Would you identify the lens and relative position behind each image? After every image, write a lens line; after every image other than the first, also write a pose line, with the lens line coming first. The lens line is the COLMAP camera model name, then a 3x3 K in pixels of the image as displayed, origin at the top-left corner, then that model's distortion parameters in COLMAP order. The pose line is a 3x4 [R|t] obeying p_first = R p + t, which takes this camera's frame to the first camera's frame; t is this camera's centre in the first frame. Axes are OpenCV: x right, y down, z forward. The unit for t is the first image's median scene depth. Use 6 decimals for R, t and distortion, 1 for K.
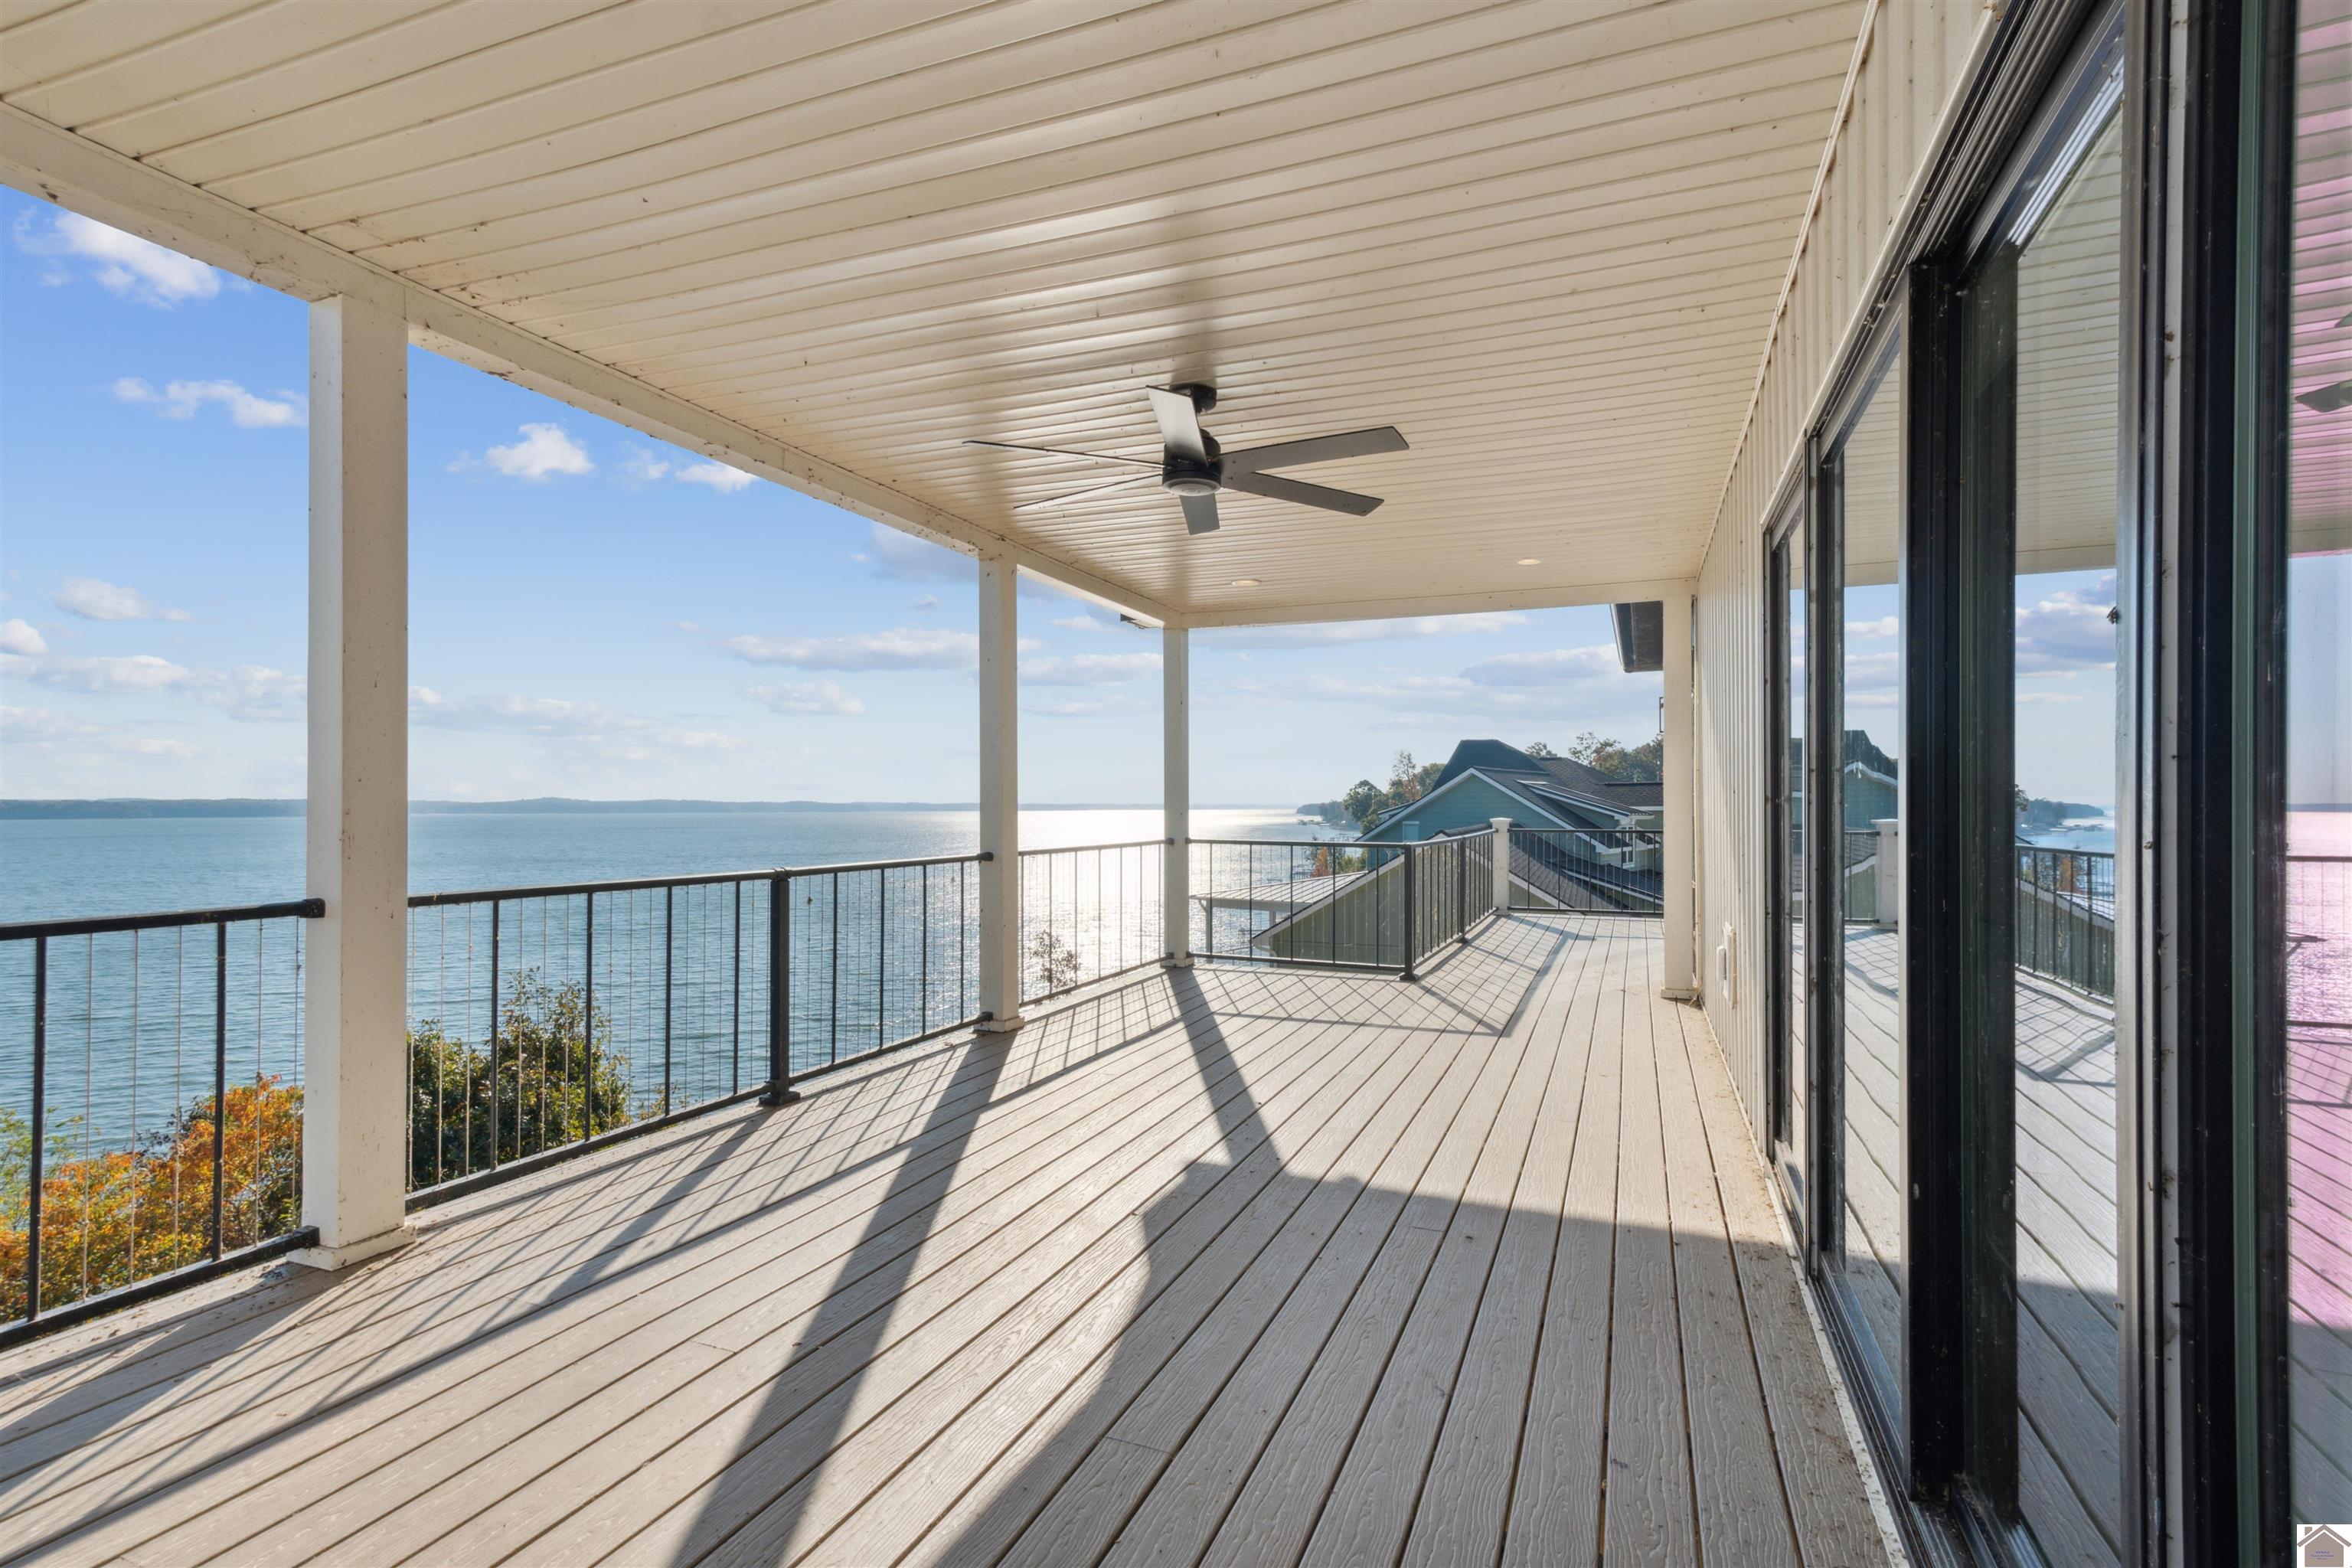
lens RADIAL K [[1062.9, 0, 1225.6], [0, 1062.9, 802.7], [0, 0, 1]] dist [0.001887, 0.000211]
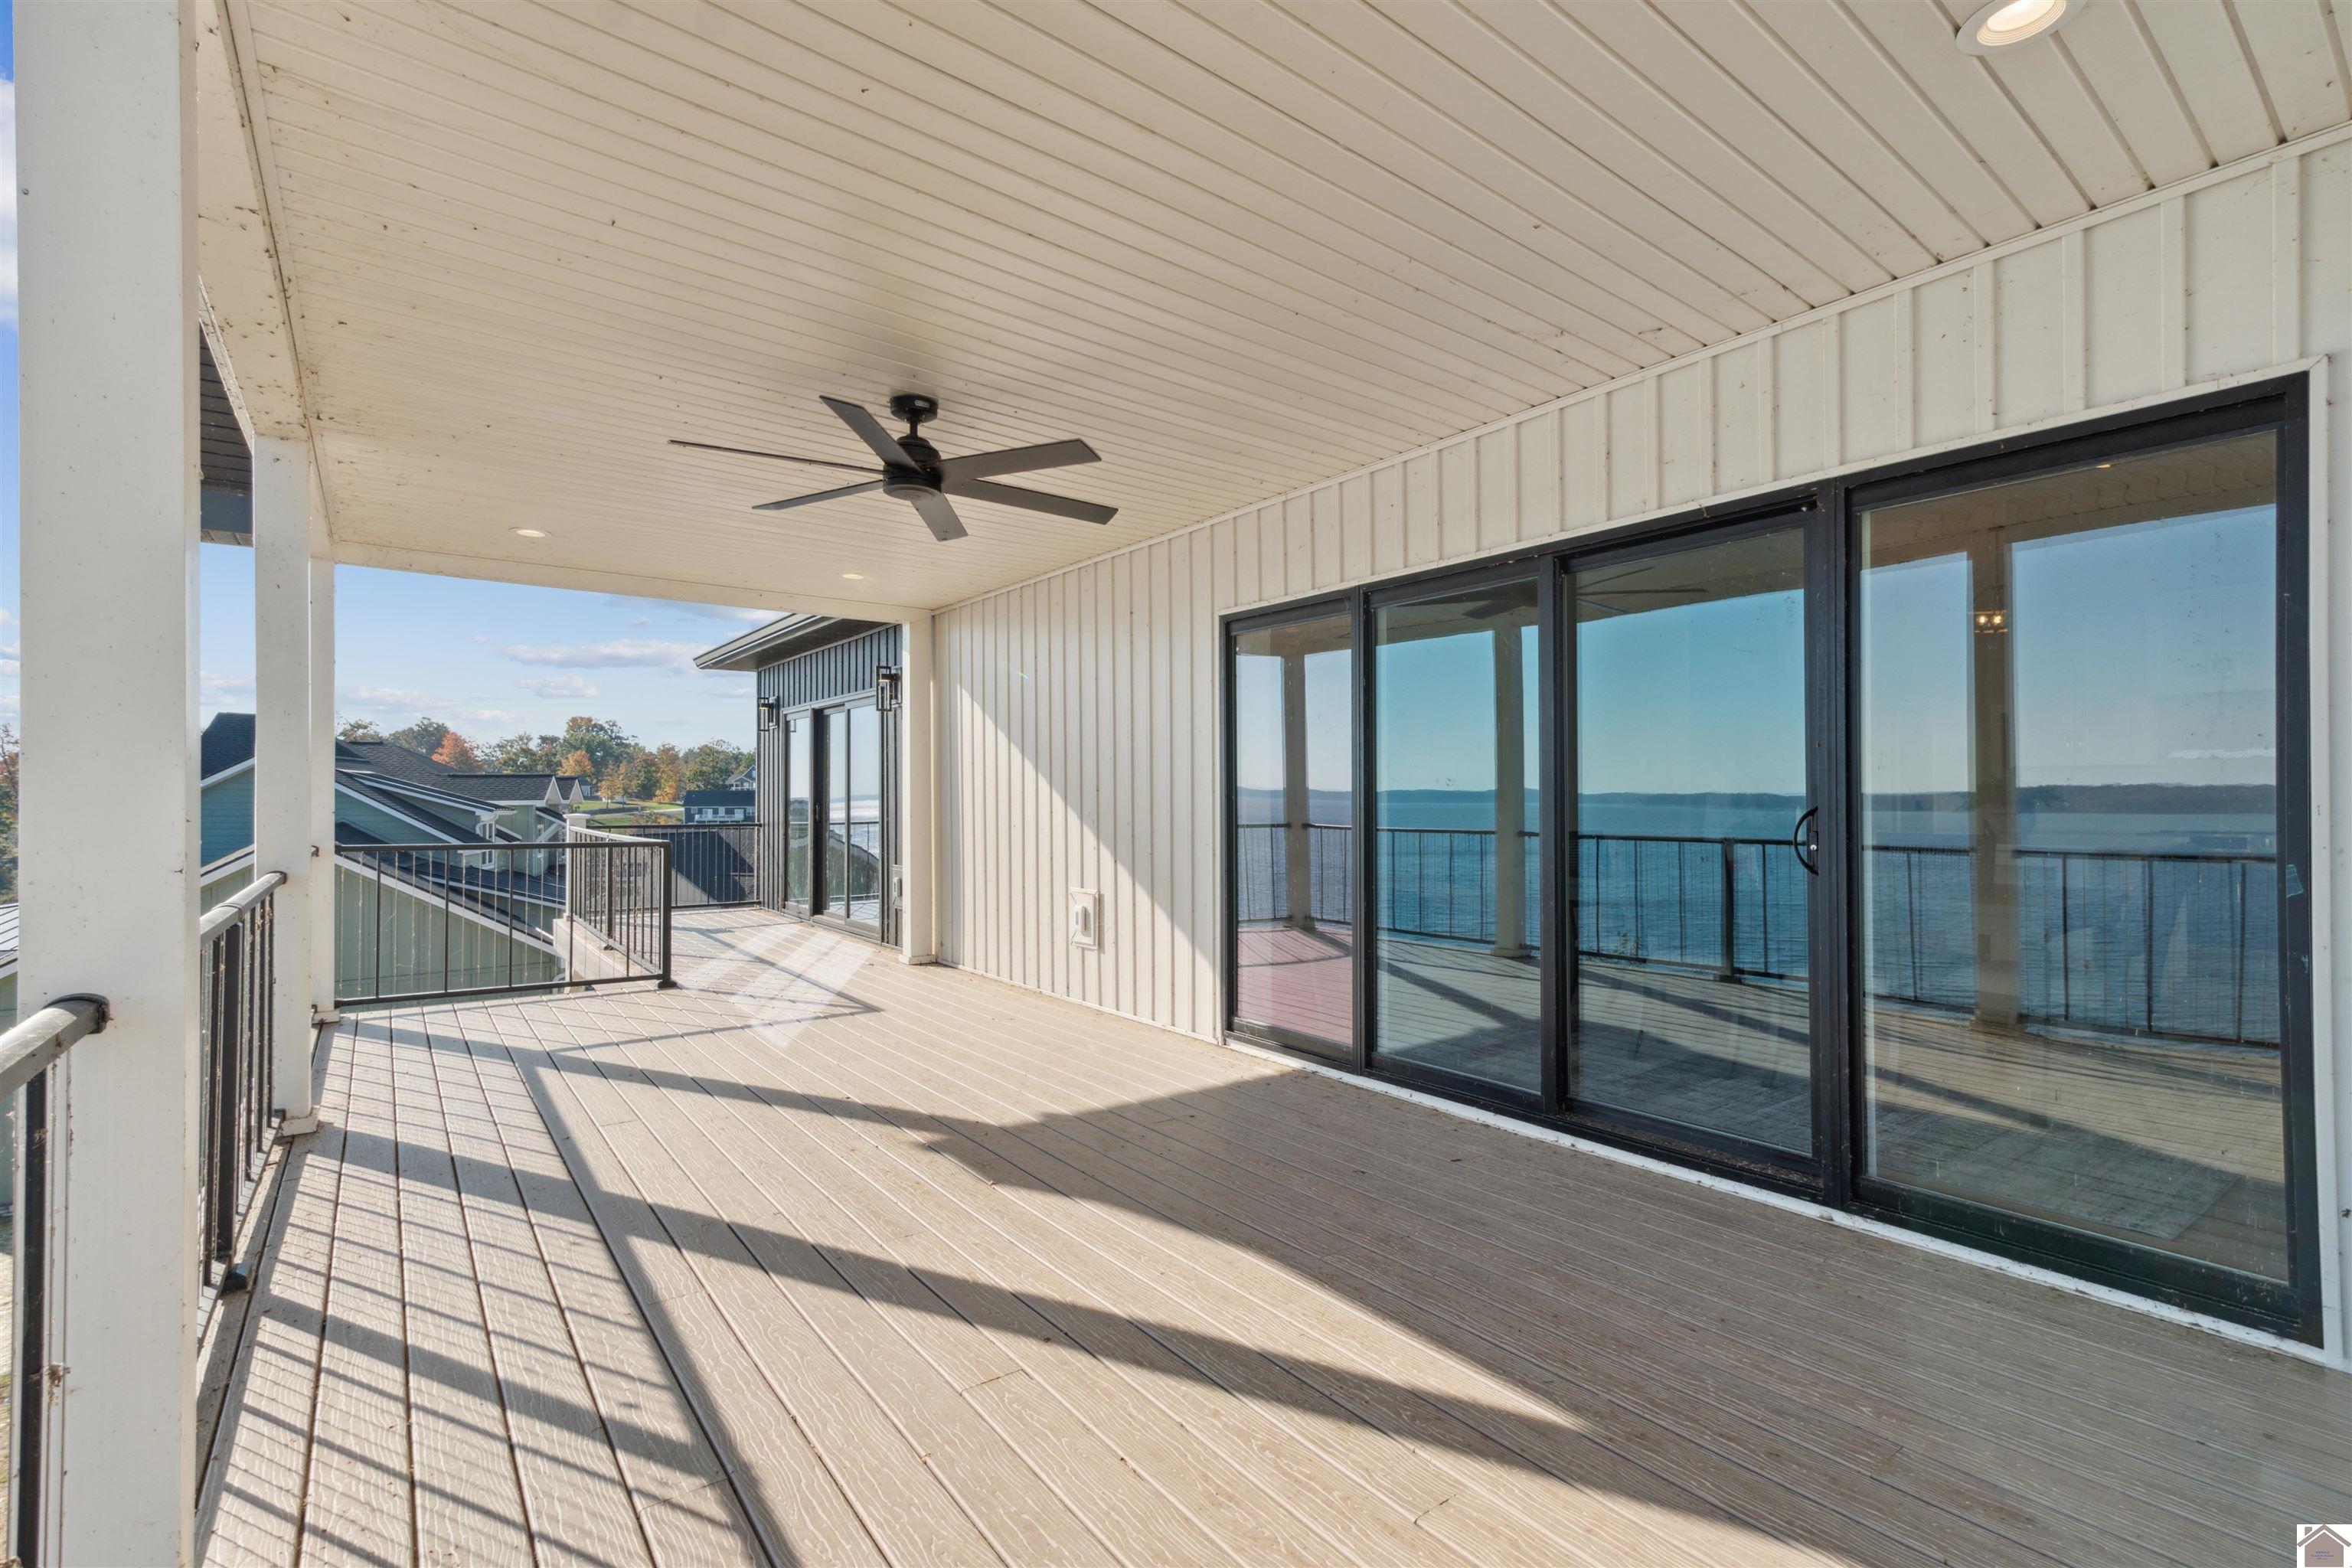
lens RADIAL K [[1072.4, 0, 1184.6], [0, 1072.4, 787.7], [0, 0, 1]] dist [0.001586, 0.000178]
pose [[0.526132, 0.005929, 0.850382, -0.798124], [0.000564, 0.999973, -0.007321, -0.001490], [-0.850403, 0.004331, 0.526115, 0.238628]]
